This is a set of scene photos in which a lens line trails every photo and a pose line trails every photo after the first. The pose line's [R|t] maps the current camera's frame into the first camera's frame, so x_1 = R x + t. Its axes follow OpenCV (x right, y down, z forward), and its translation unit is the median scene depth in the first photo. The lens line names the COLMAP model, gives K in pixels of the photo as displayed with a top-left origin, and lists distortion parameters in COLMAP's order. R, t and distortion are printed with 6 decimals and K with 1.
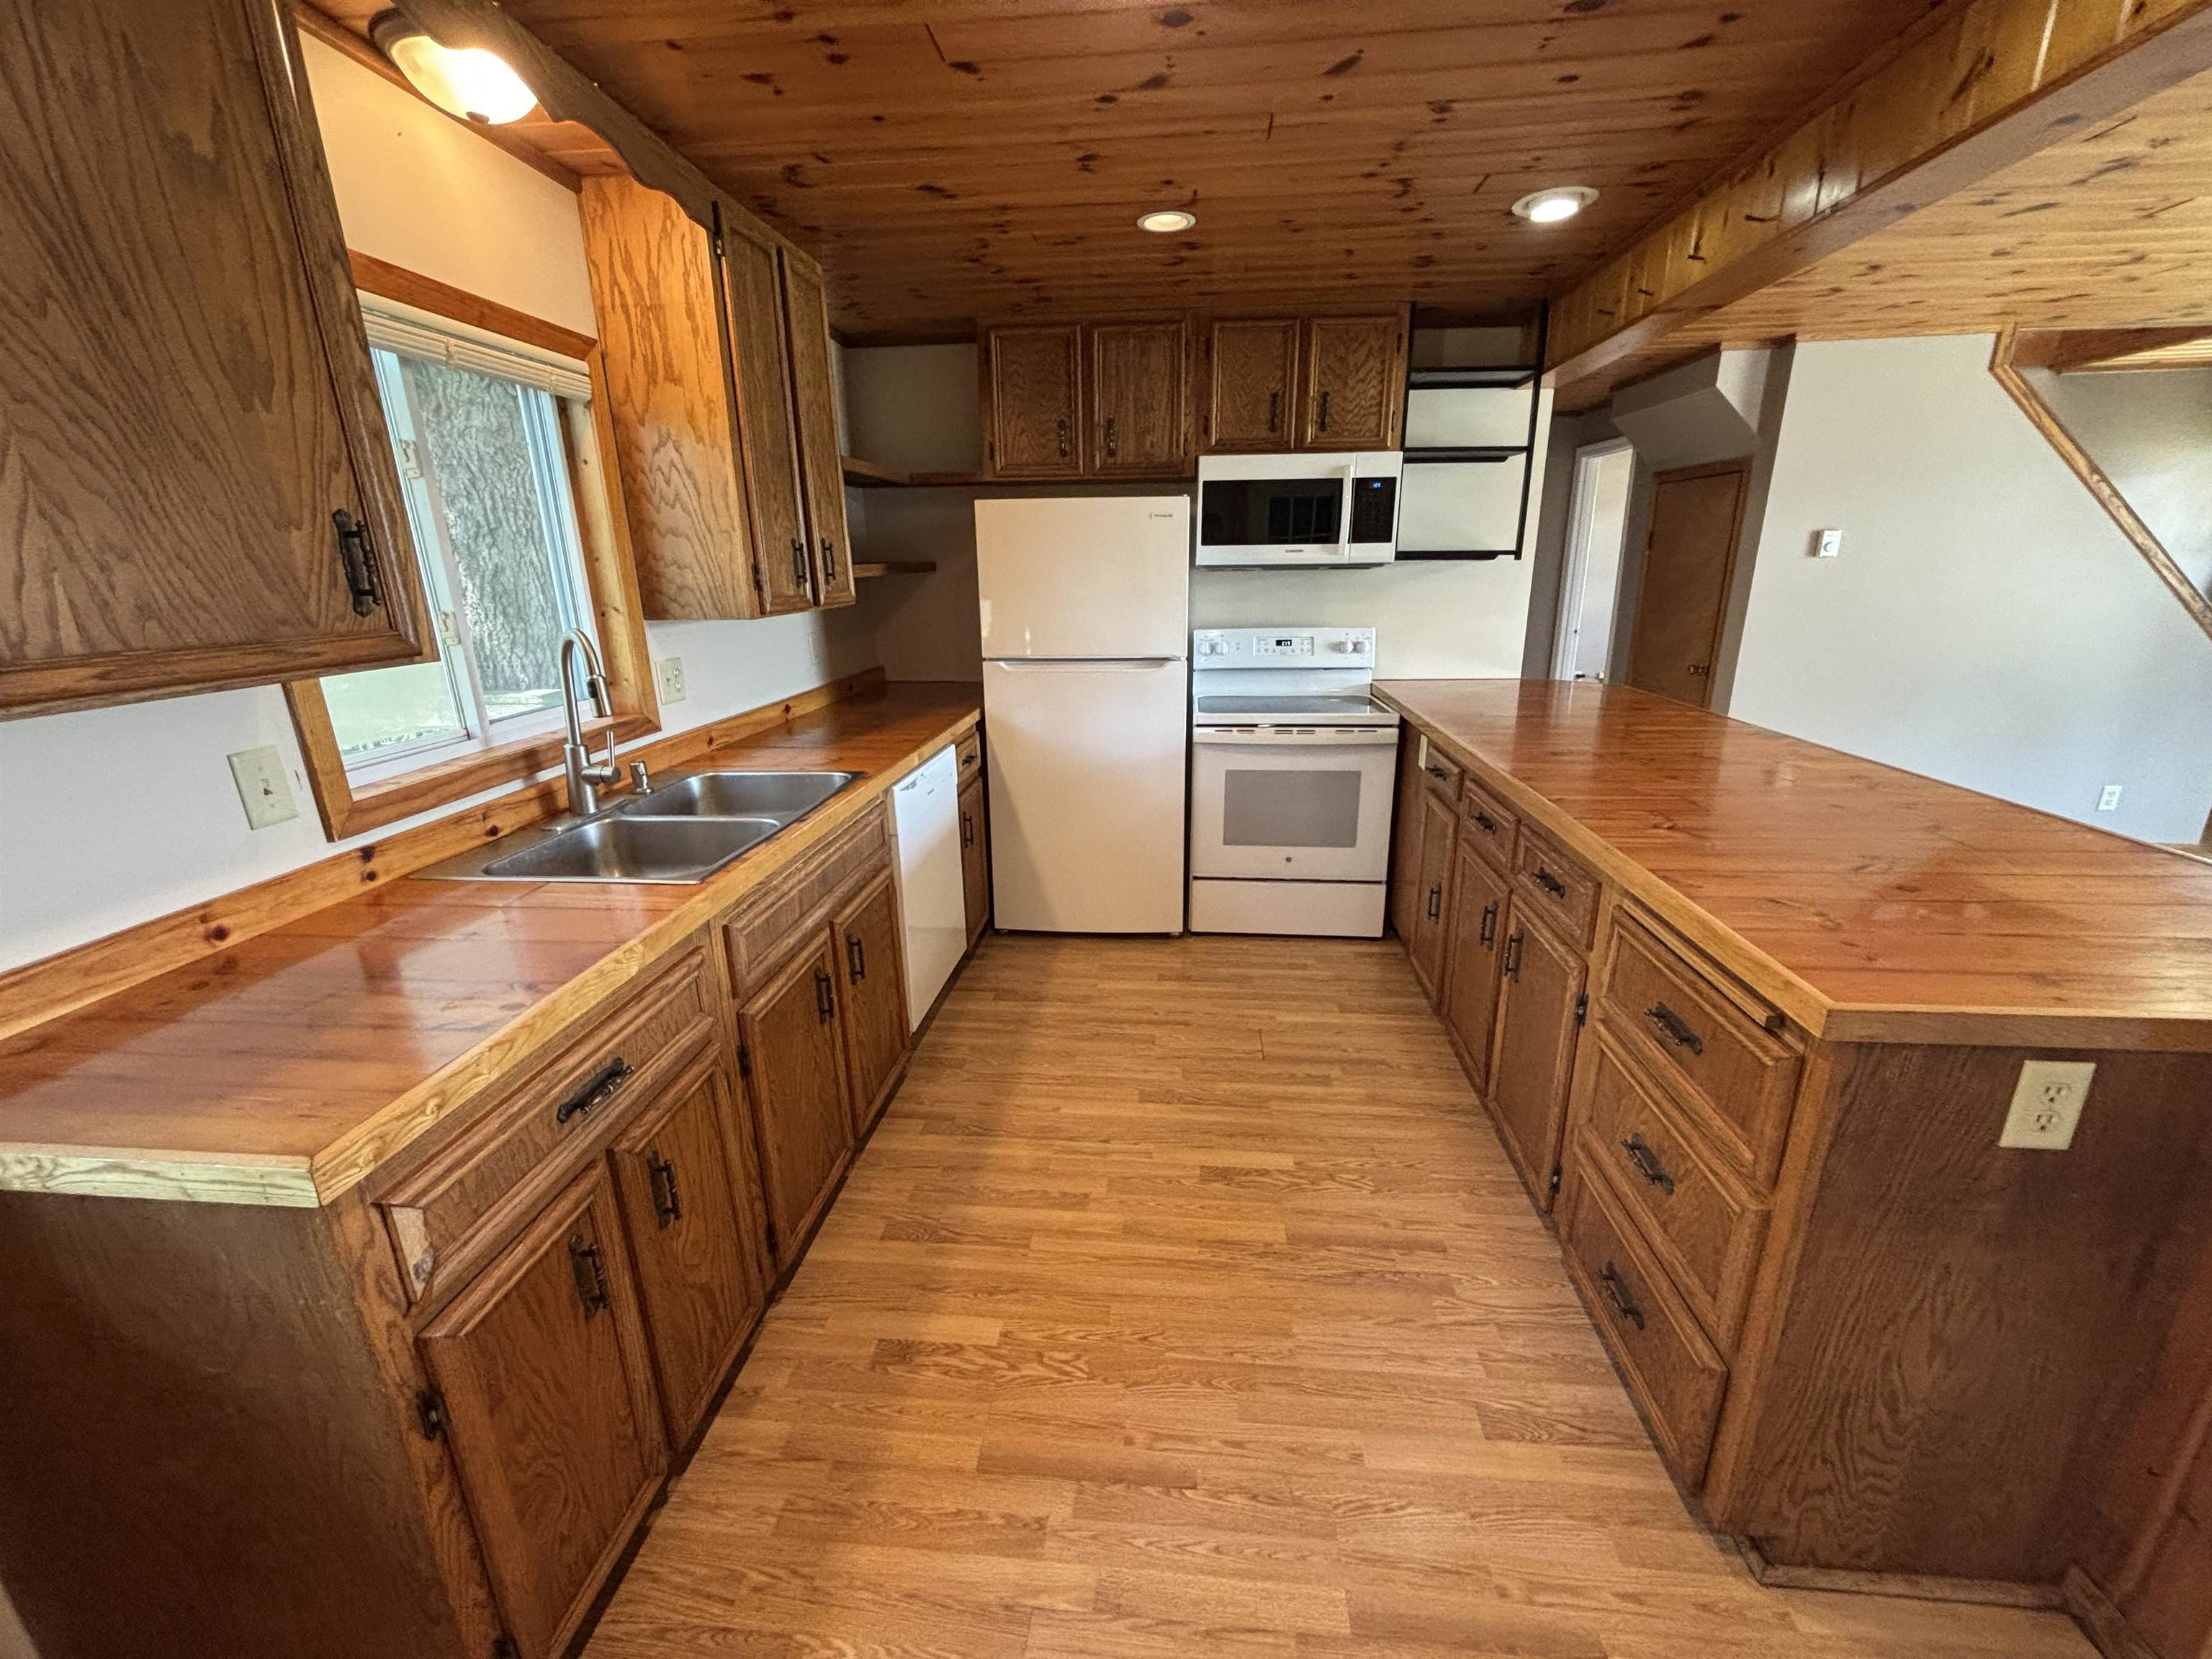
lens RADIAL K [[897.2, 0, 1105.6], [0, 897.2, 826.2], [0, 0, 1]] dist [-0.001267, 0.000839]
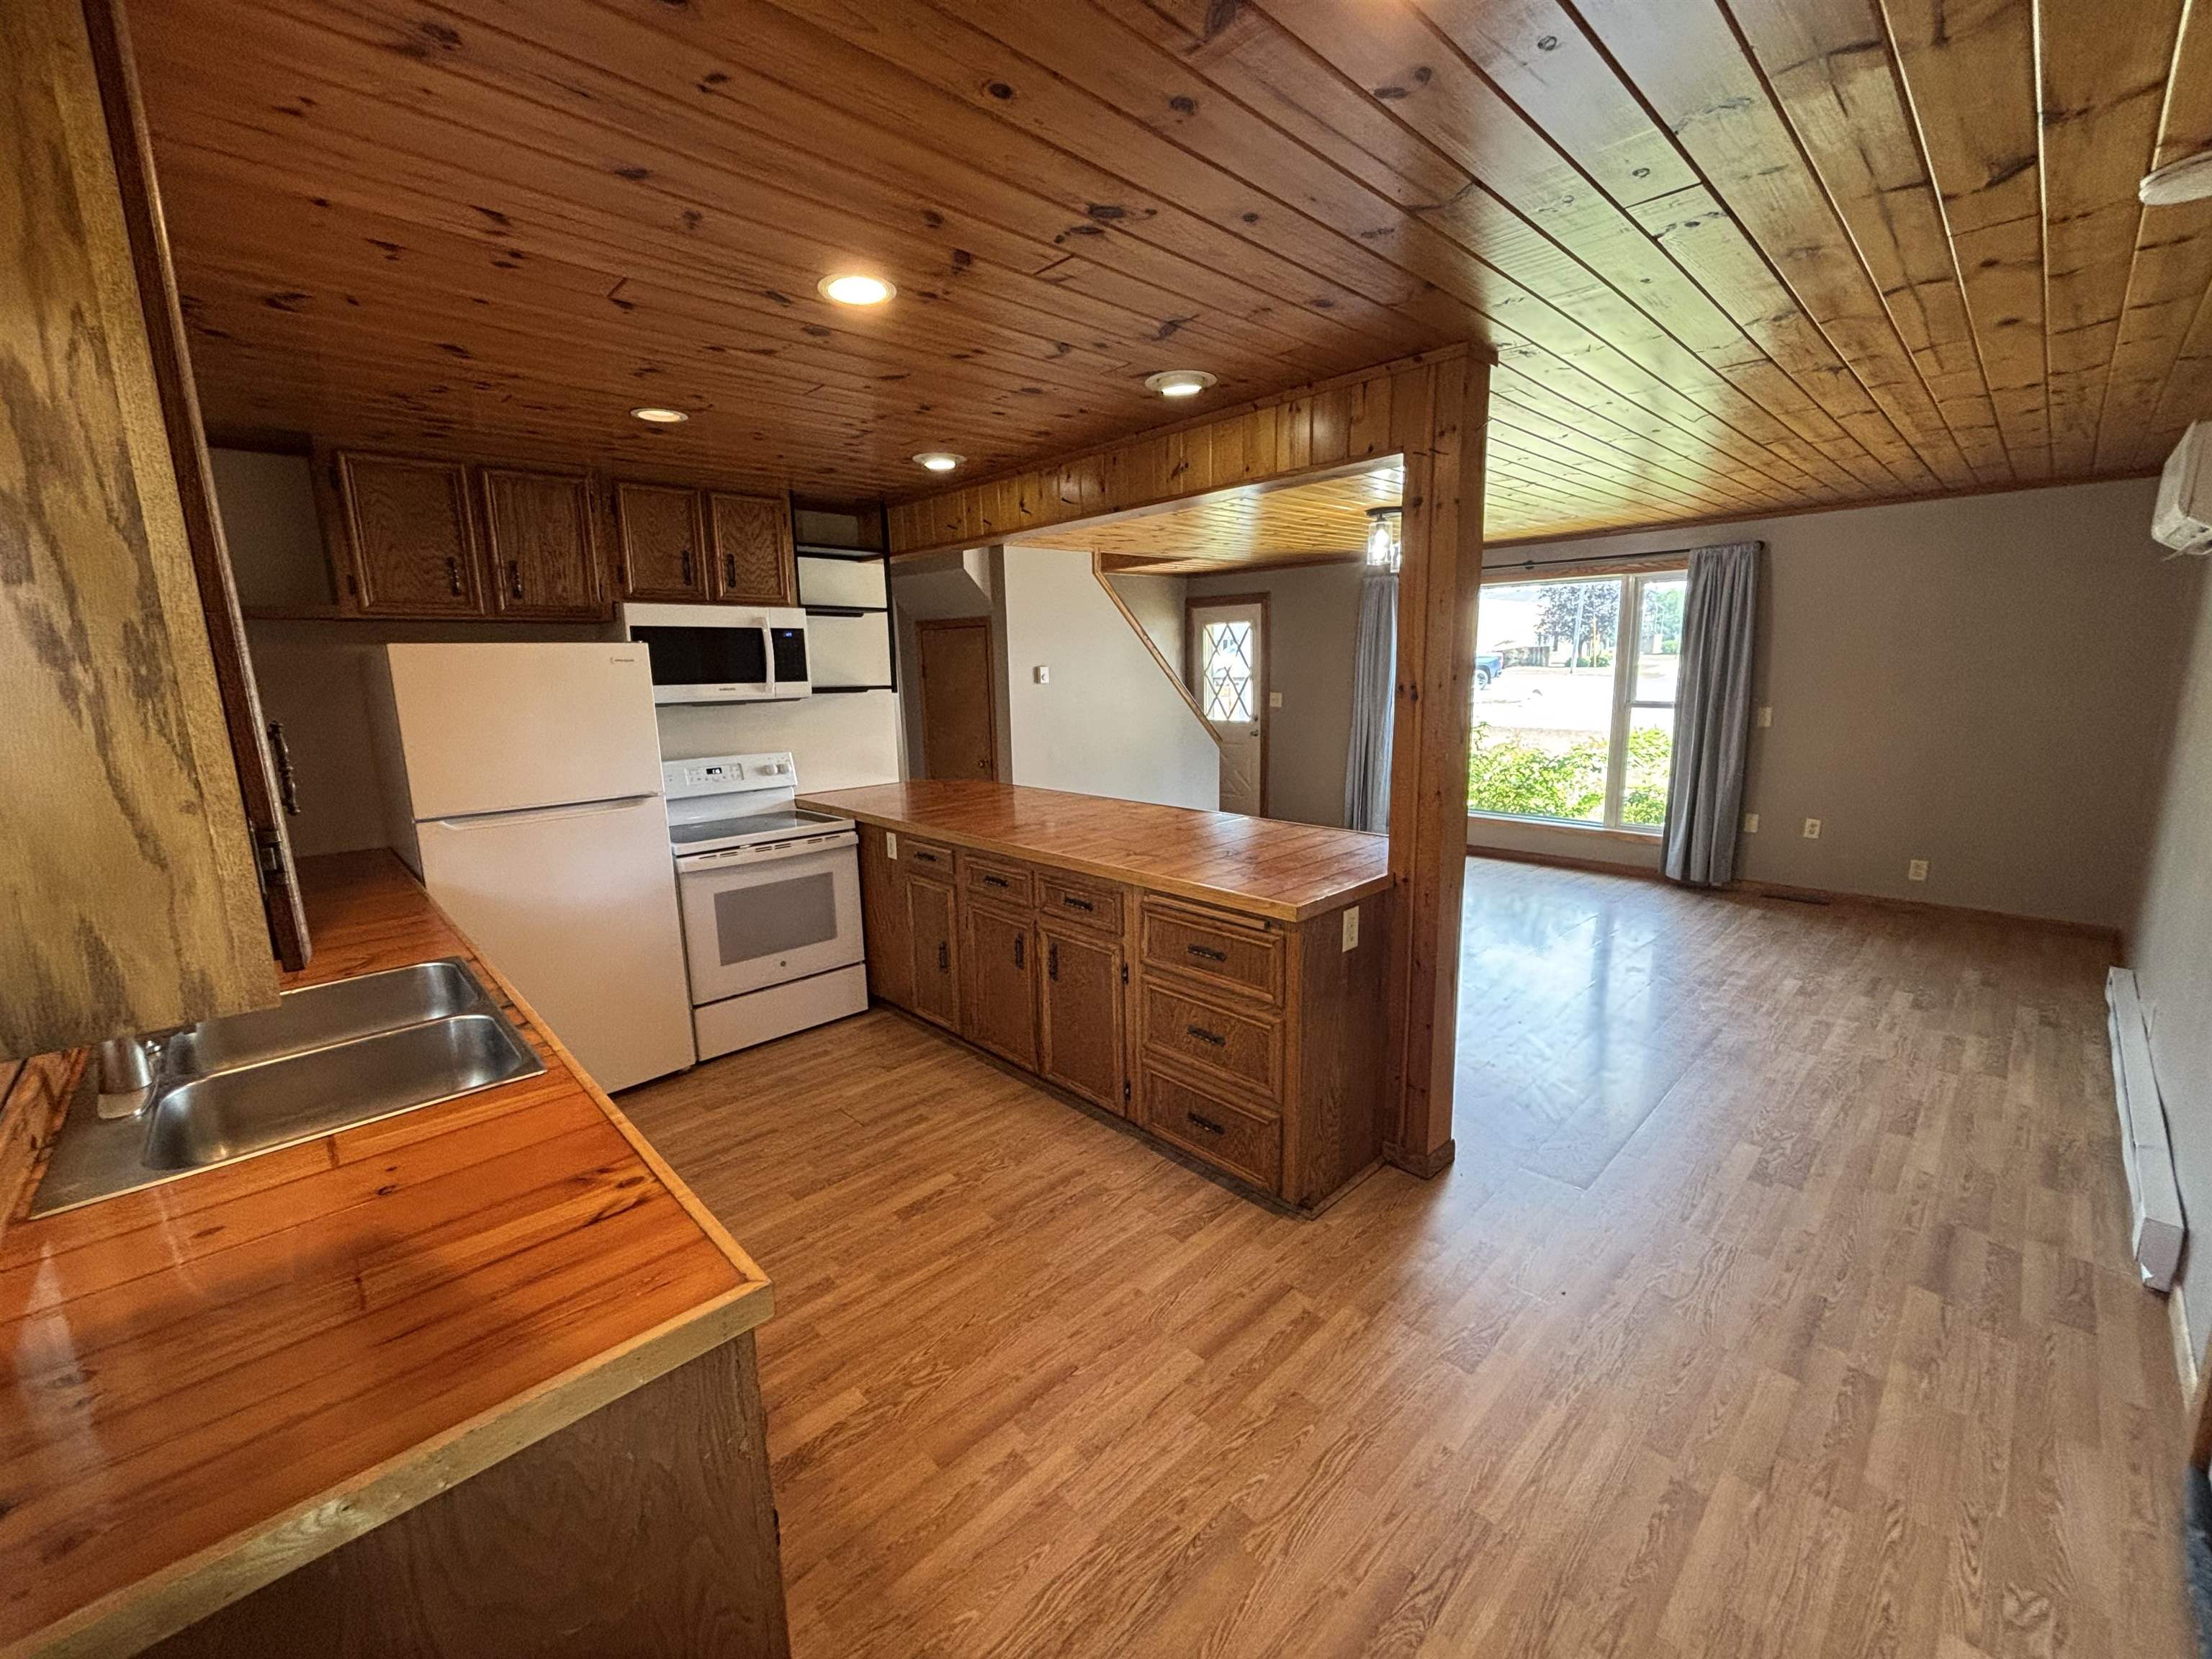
lens RADIAL K [[897.2, 0, 1105.6], [0, 897.2, 826.2], [0, 0, 1]] dist [-0.001267, 0.000839]
pose [[0.654071, -0.138203, 0.743701, -0.340965], [0.229141, 0.973174, -0.020679, -0.013824], [-0.720892, 0.183938, 0.668193, -0.044783]]
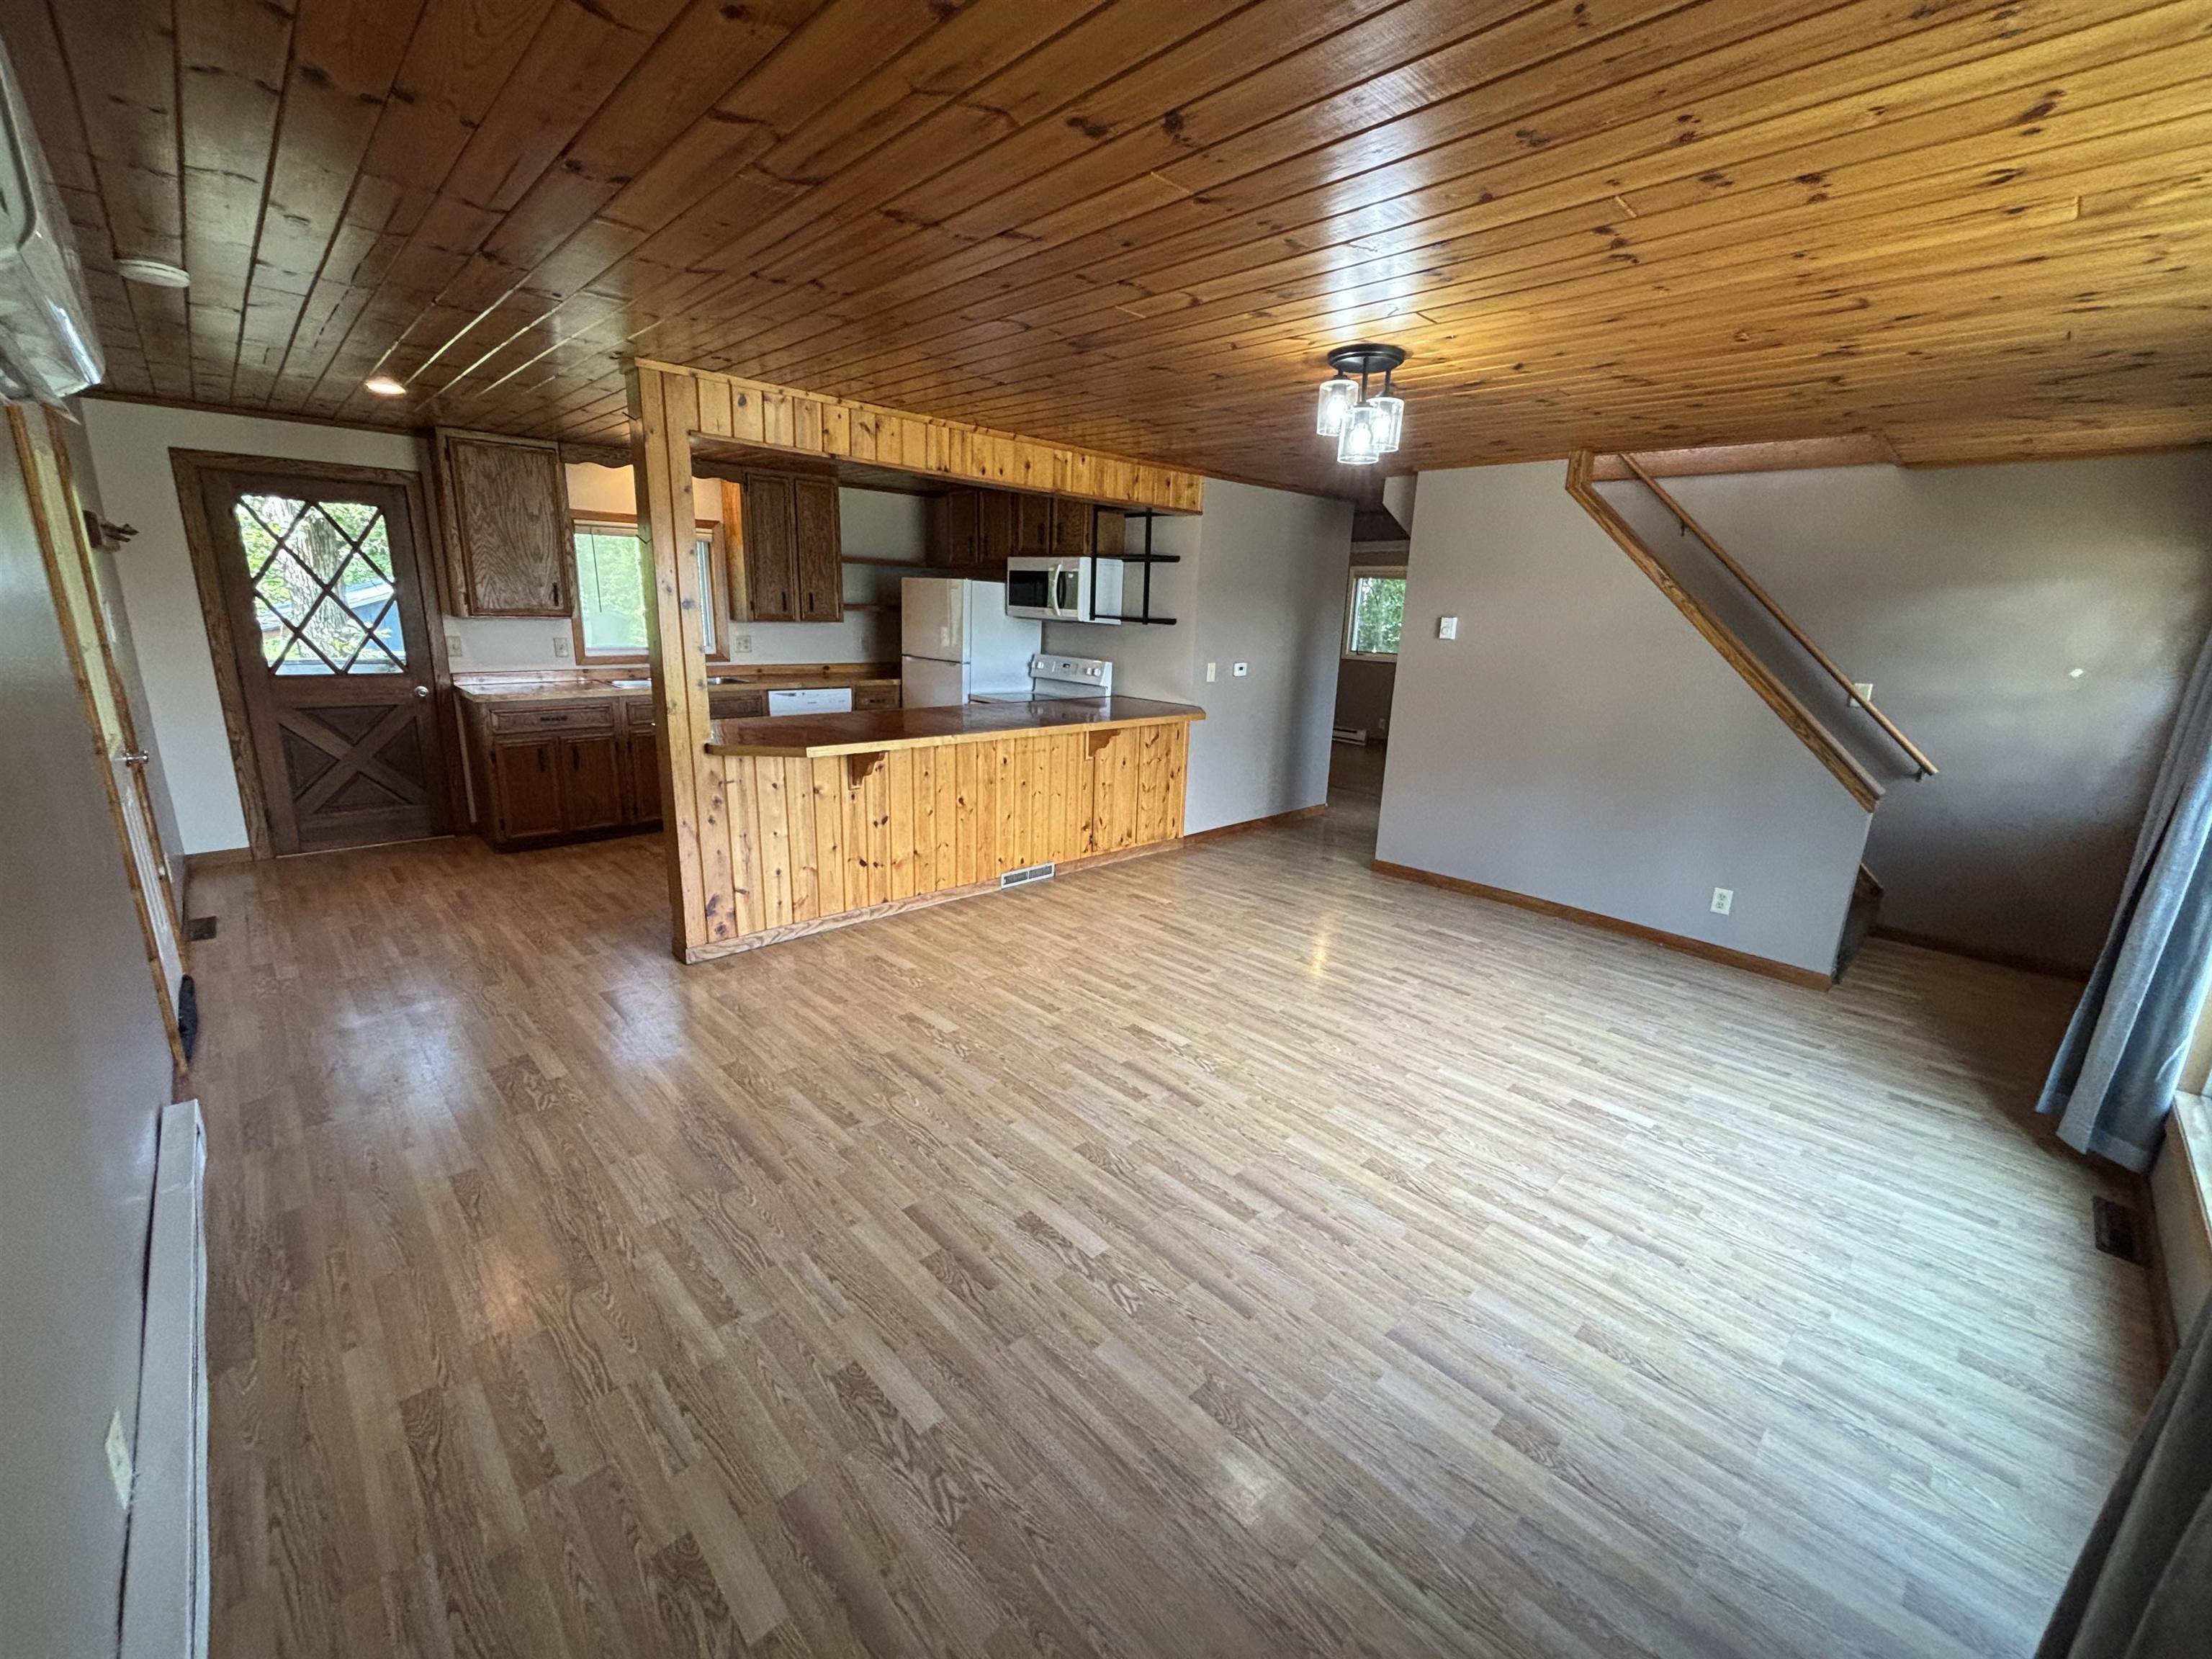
lens RADIAL K [[897.2, 0, 1105.6], [0, 897.2, 826.2], [0, 0, 1]] dist [-0.001267, 0.000839]
pose [[0.756770, 0.199003, -0.622653, 1.525483], [-0.232764, 0.972136, 0.027799, 0.023127], [0.610836, 0.123894, 0.782004, -0.243513]]
